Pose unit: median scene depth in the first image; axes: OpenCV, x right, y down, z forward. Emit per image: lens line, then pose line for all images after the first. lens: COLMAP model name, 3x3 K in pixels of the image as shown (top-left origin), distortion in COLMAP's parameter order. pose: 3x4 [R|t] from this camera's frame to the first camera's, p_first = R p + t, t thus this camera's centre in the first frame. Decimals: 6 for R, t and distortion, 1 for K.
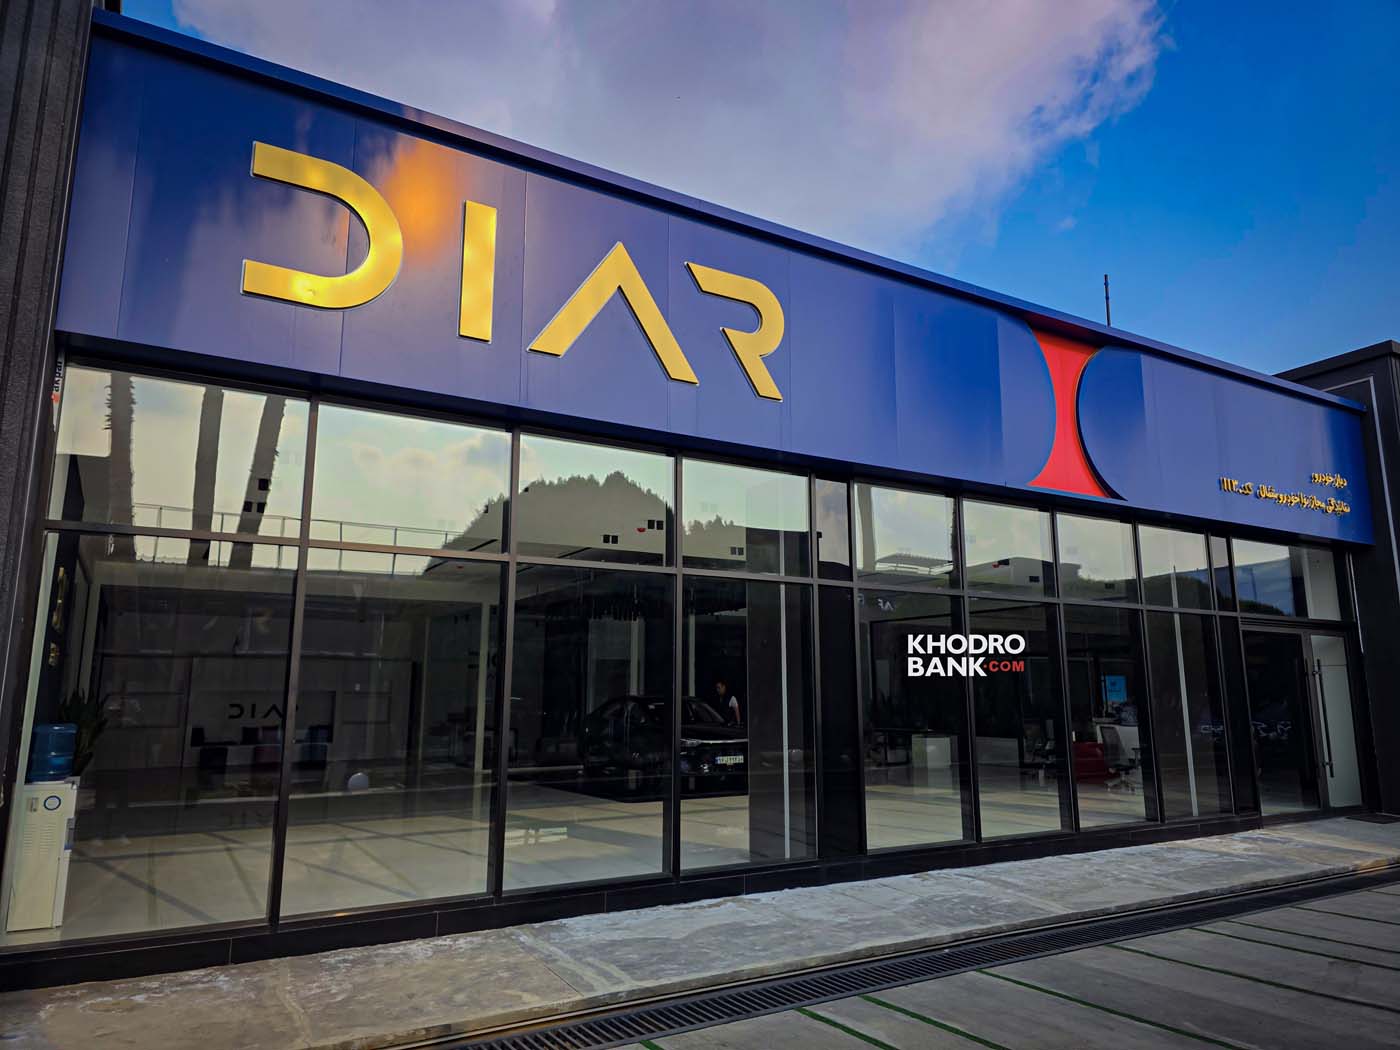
lens RADIAL K [[939.8, 0, 700.0], [0, 939.8, 525.0], [0, 0, 1]] dist [0.041561, -0.003625]
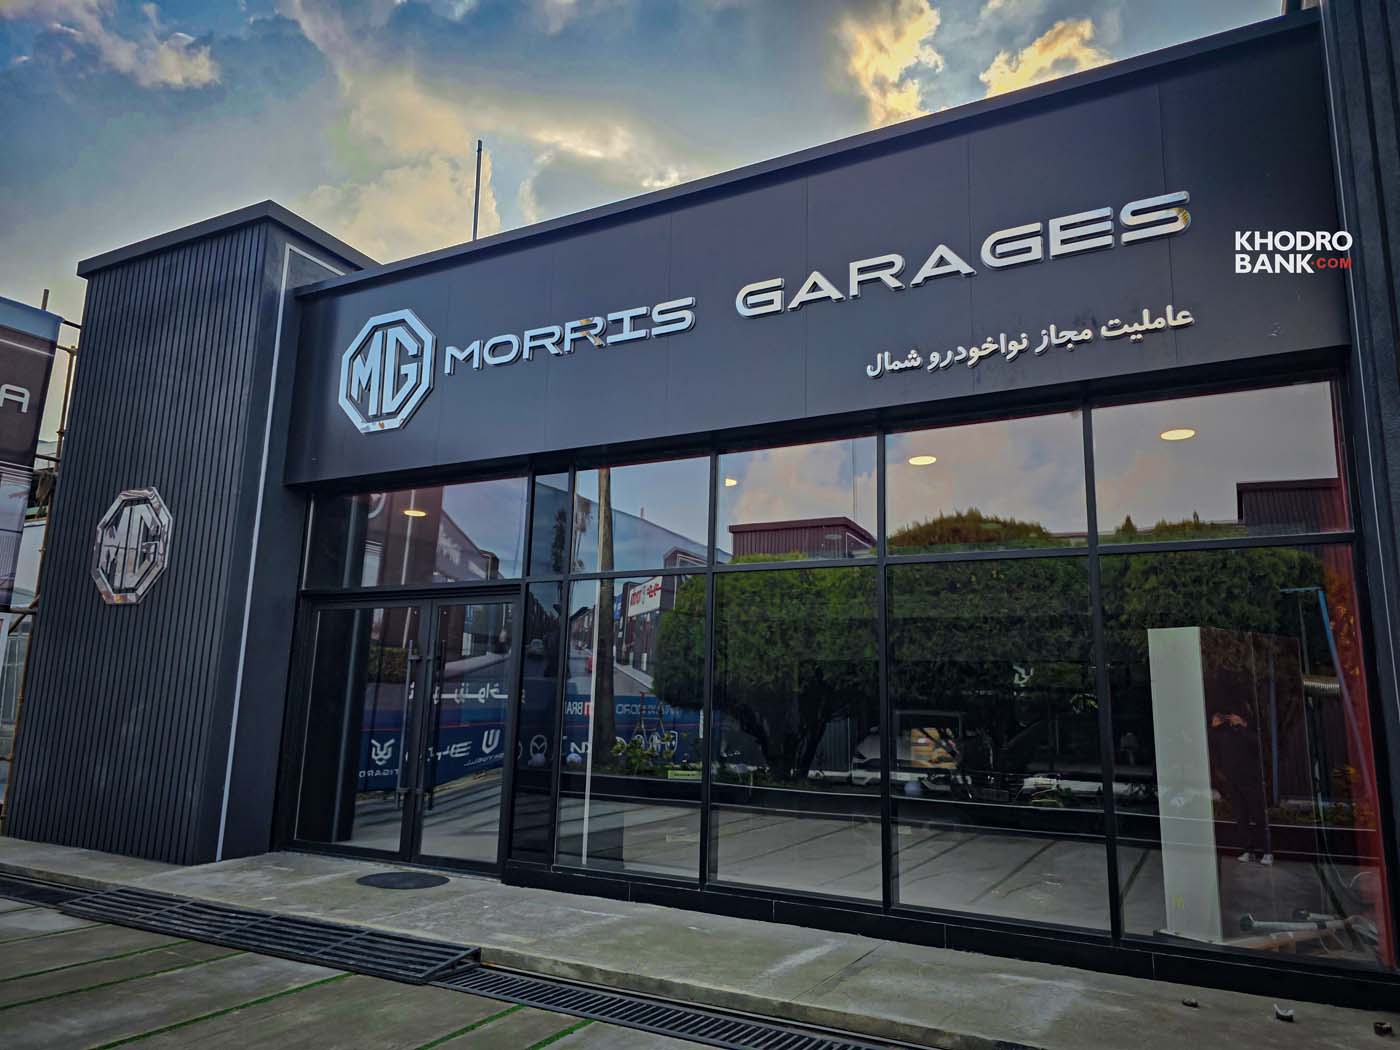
lens RADIAL K [[939.8, 0, 700.0], [0, 939.8, 525.0], [0, 0, 1]] dist [0.041561, -0.003625]
pose [[0.509996, -0.147020, -0.847520, 0.486461], [0.134955, 0.986759, -0.089964, 0.053222], [0.849524, -0.068496, 0.523084, 0.293914]]
